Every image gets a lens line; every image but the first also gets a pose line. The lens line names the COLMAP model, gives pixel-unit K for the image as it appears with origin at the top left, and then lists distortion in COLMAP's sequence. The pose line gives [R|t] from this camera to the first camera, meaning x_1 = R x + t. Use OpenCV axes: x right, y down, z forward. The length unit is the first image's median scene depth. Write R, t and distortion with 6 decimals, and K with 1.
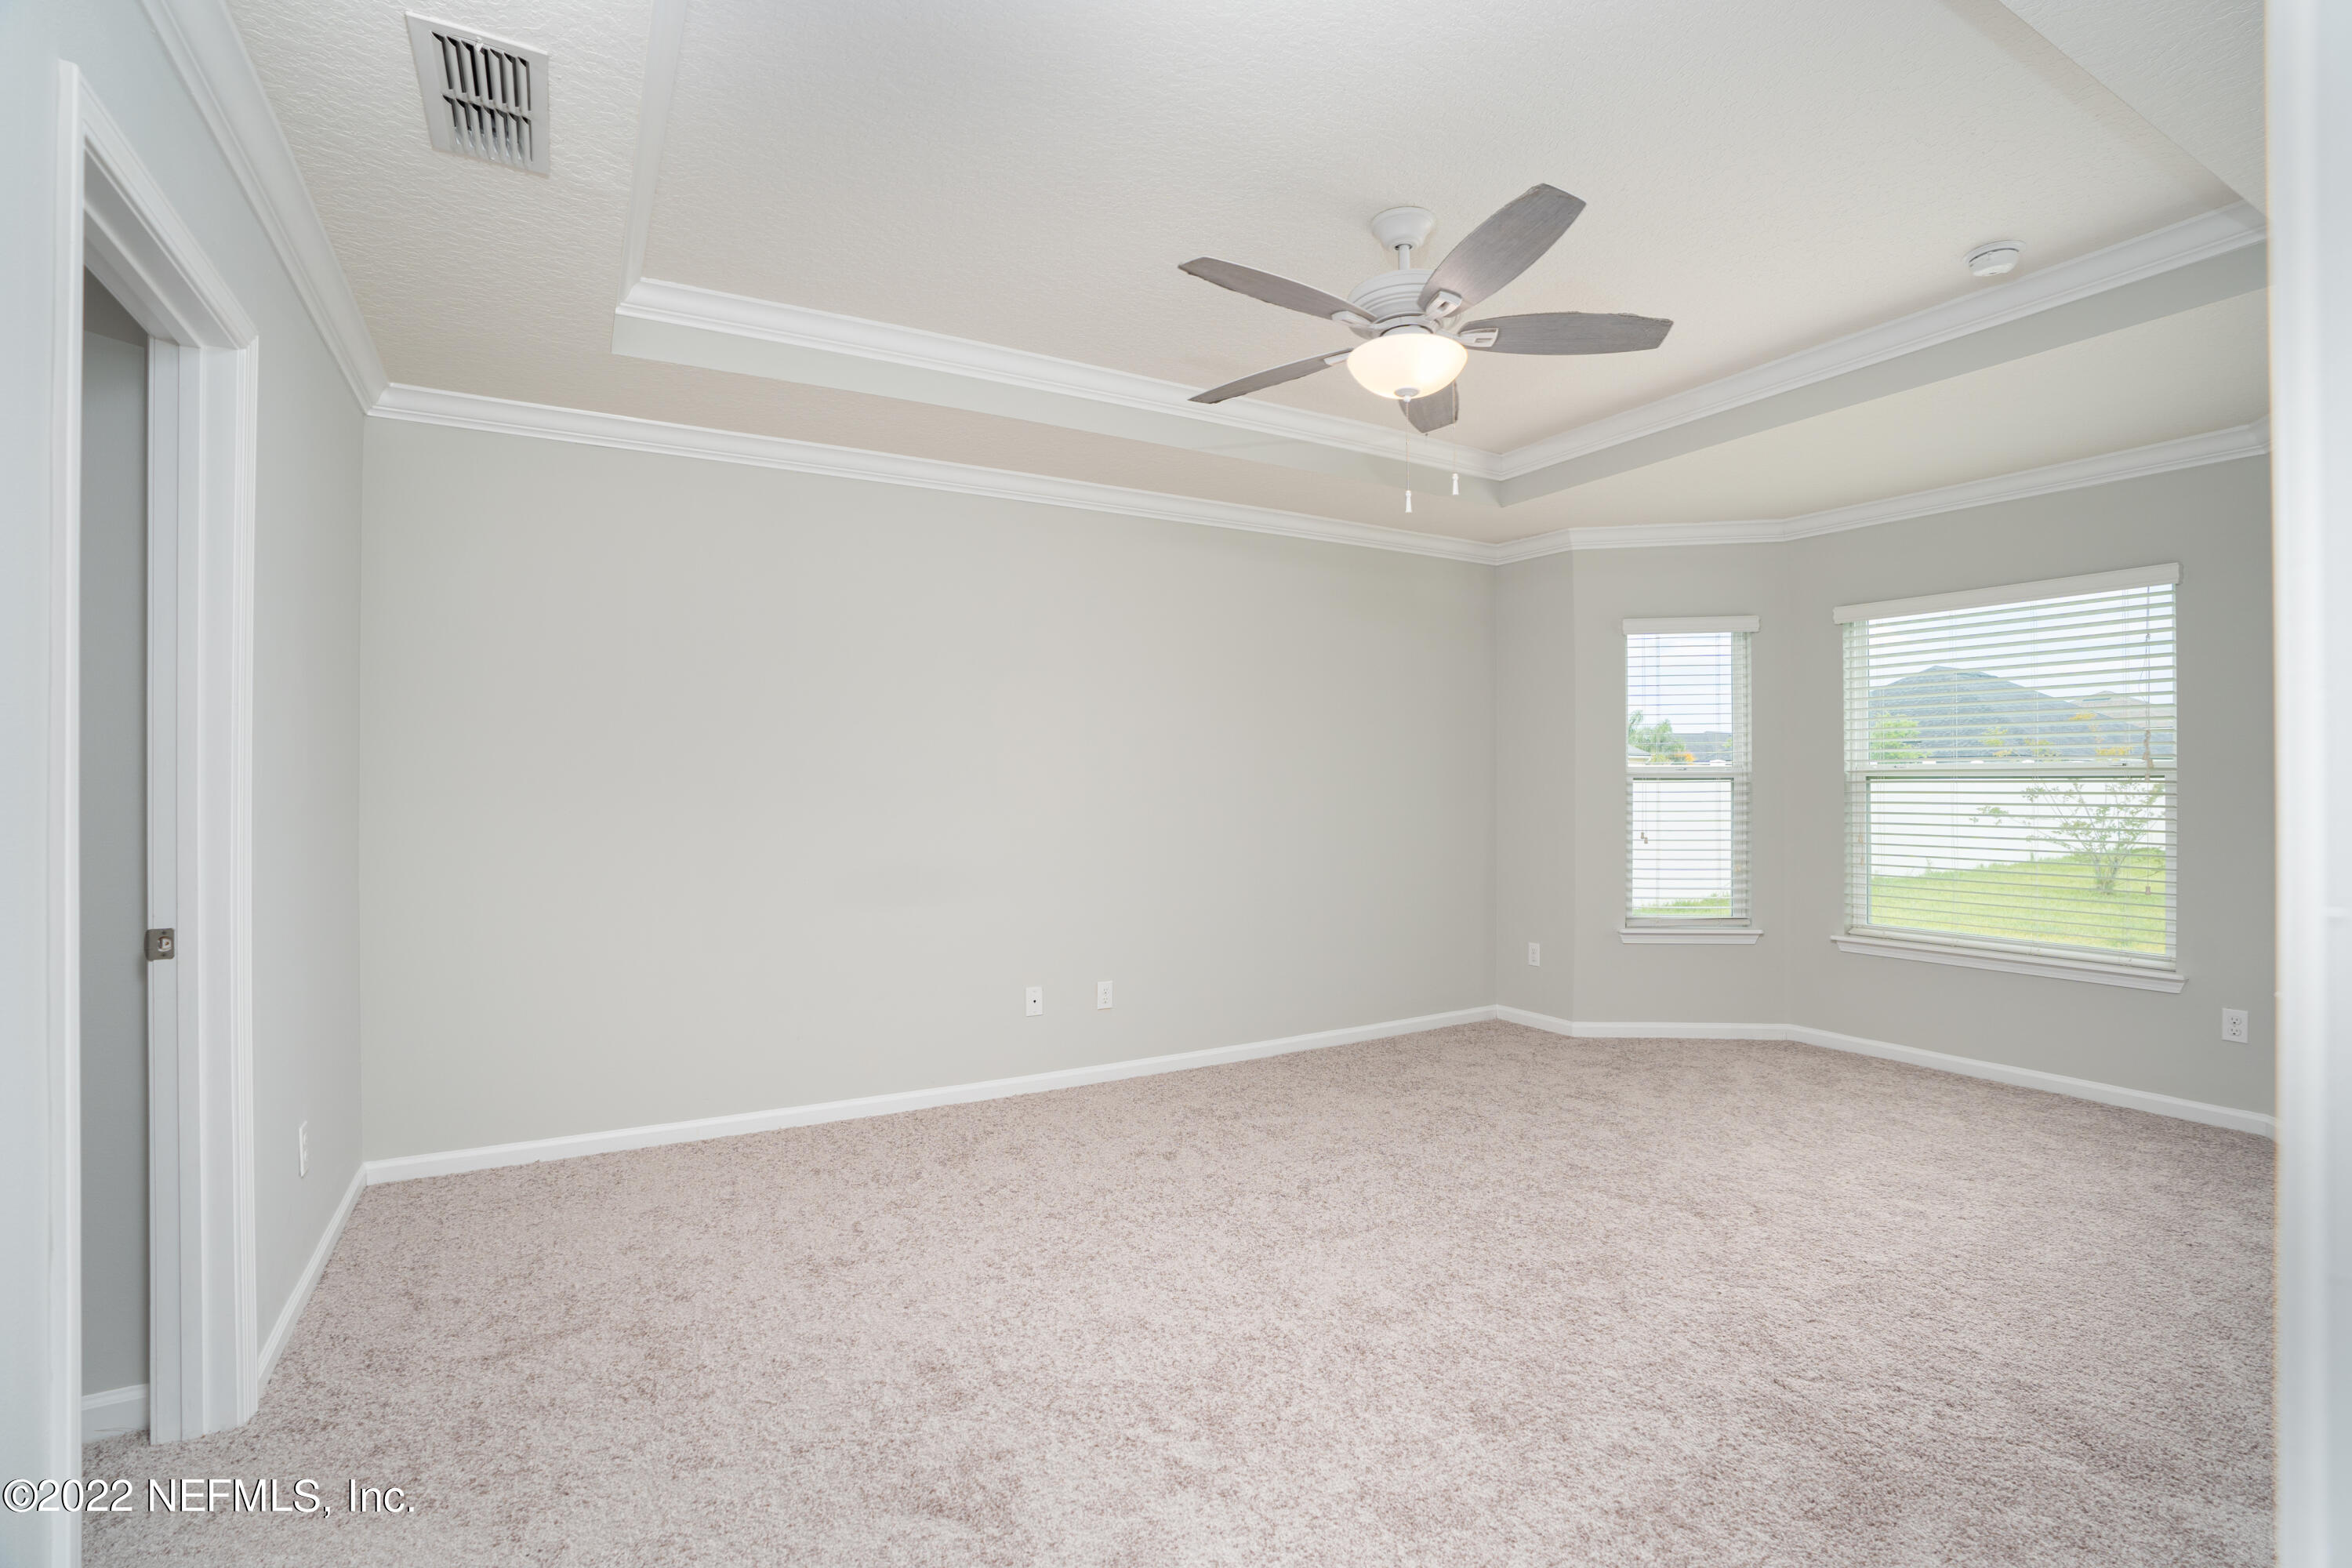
lens RADIAL K [[1063.8, 0, 1190.5], [0, 1063.8, 787.5], [0, 0, 1]] dist [-0.004685, 0.001144]
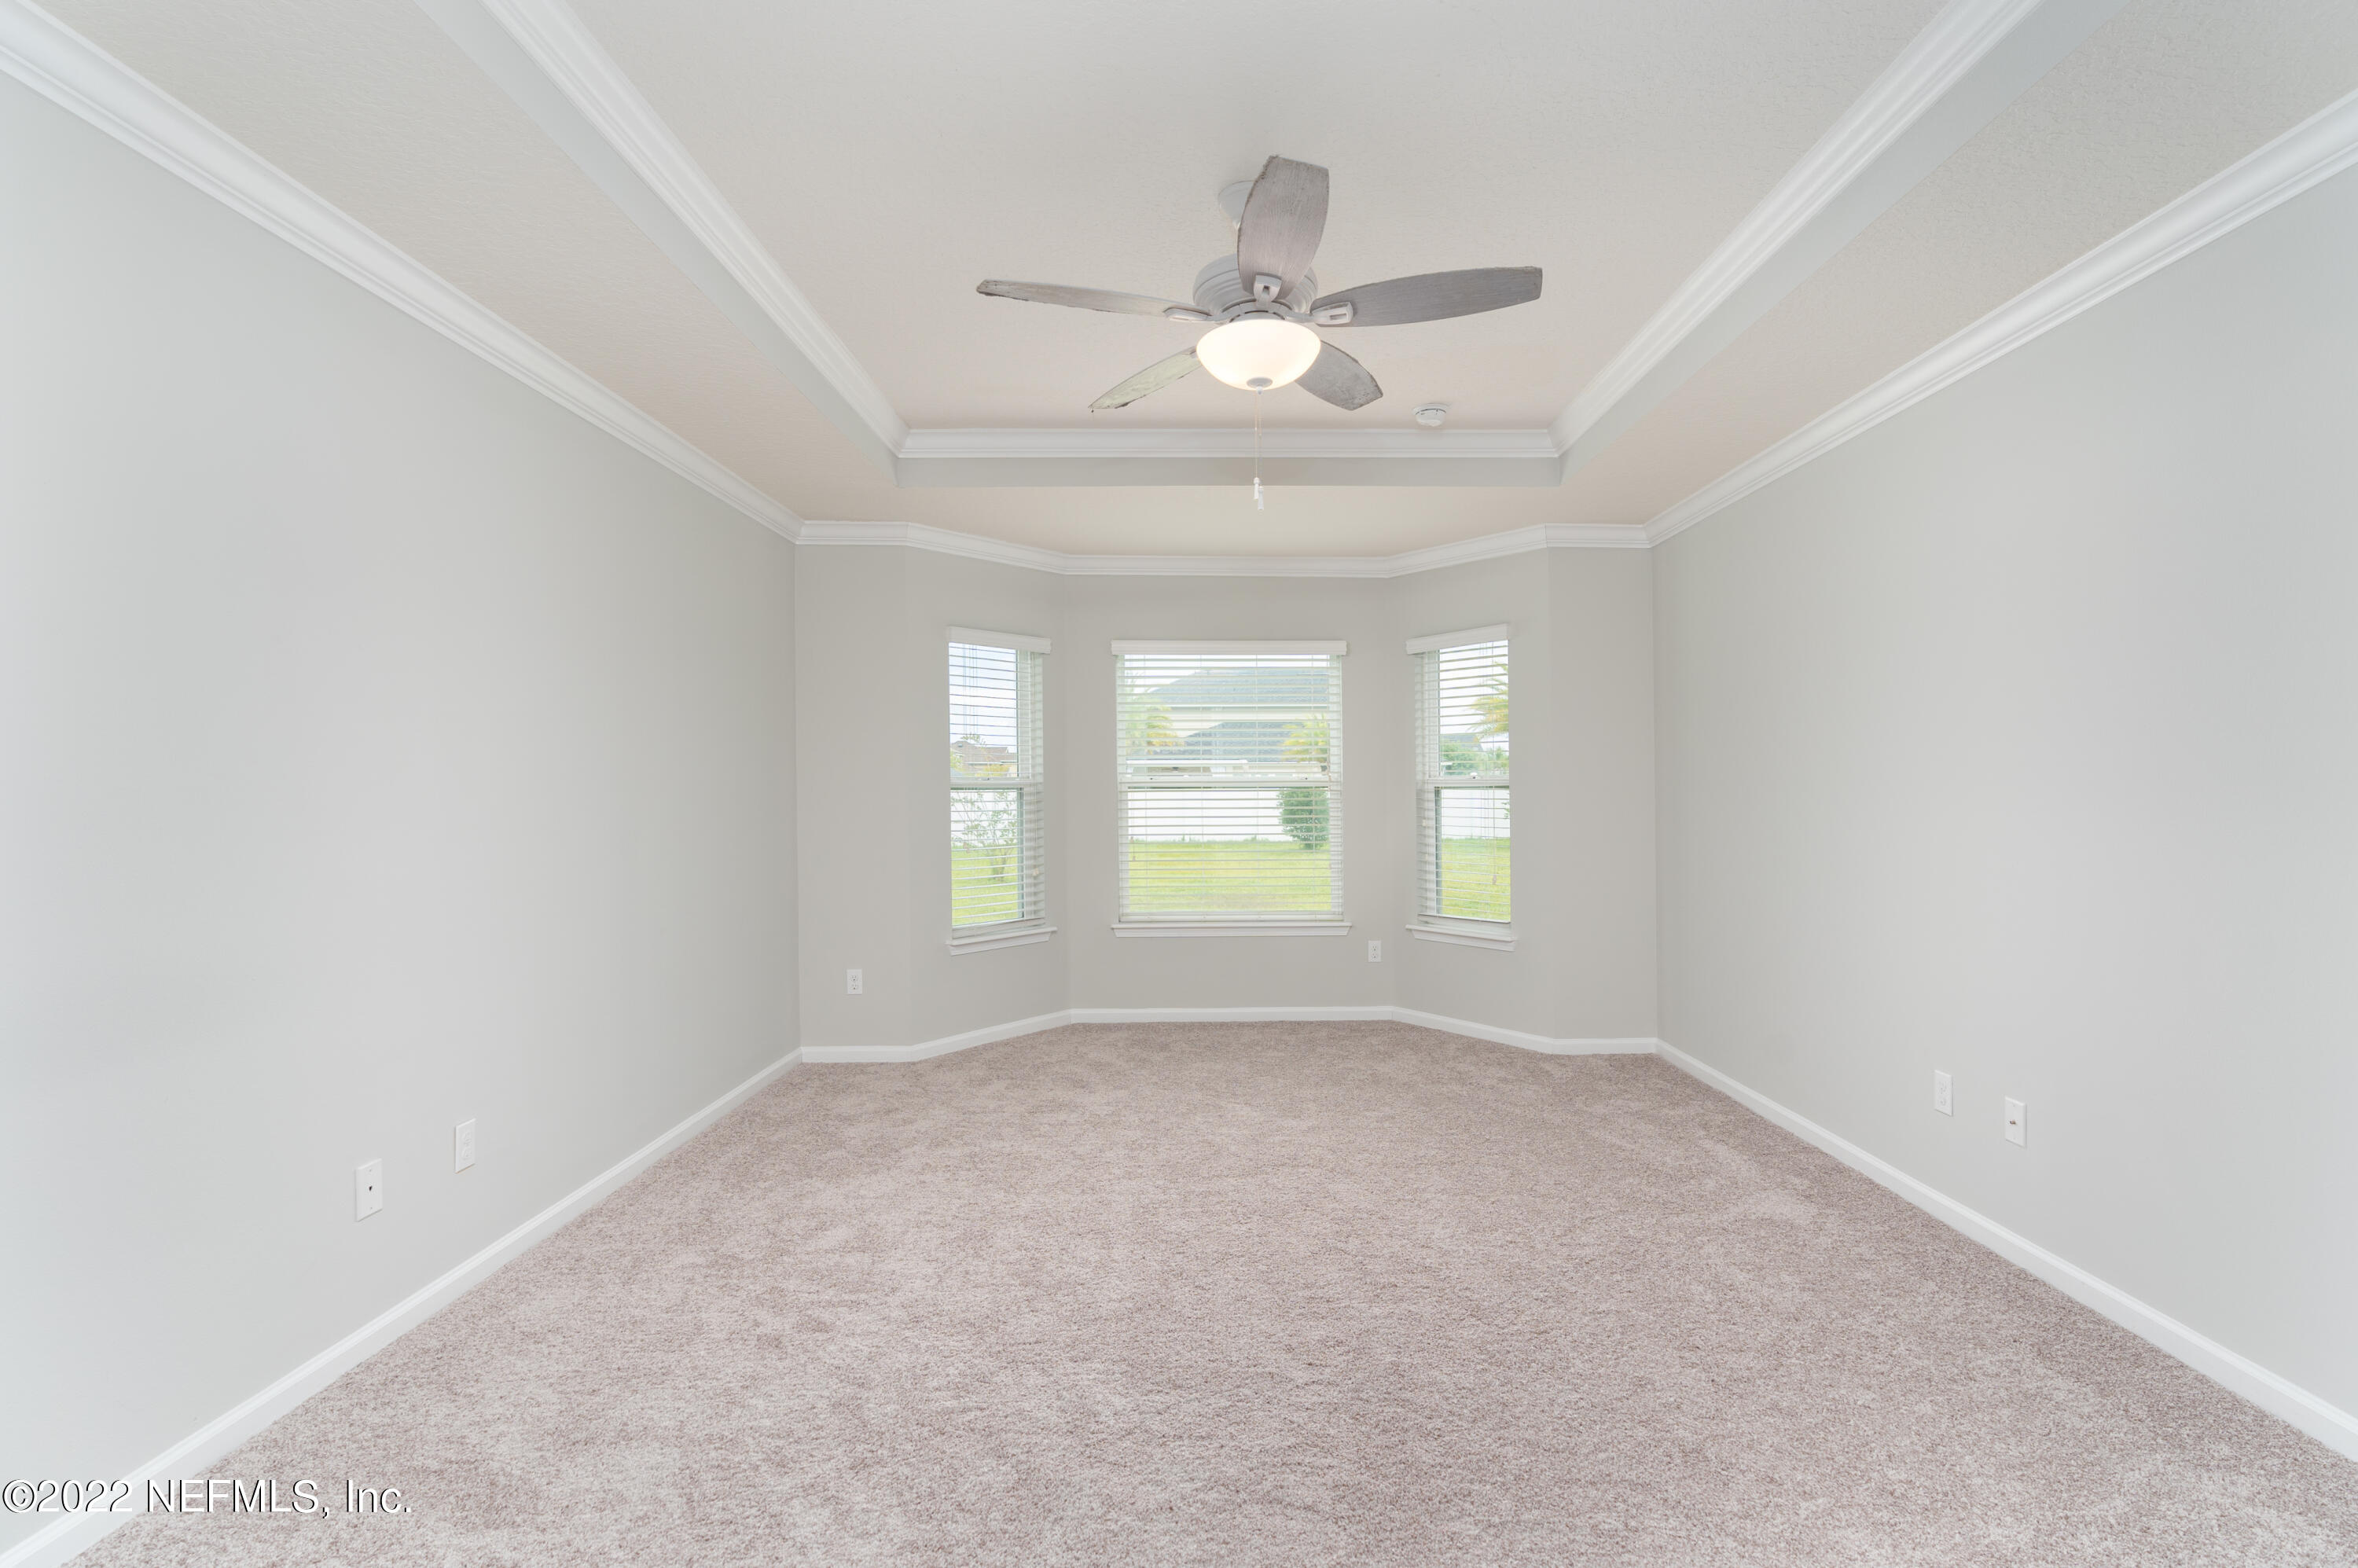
lens RADIAL K [[1106.5, 0, 1193.7], [0, 1106.5, 799.5], [0, 0, 1]] dist [0.003880, 0.000204]
pose [[0.523820, -0.007690, 0.851794, -0.404408], [0.007026, 0.999964, 0.004707, -0.001464], [-0.851800, 0.003519, 0.523855, 0.318562]]
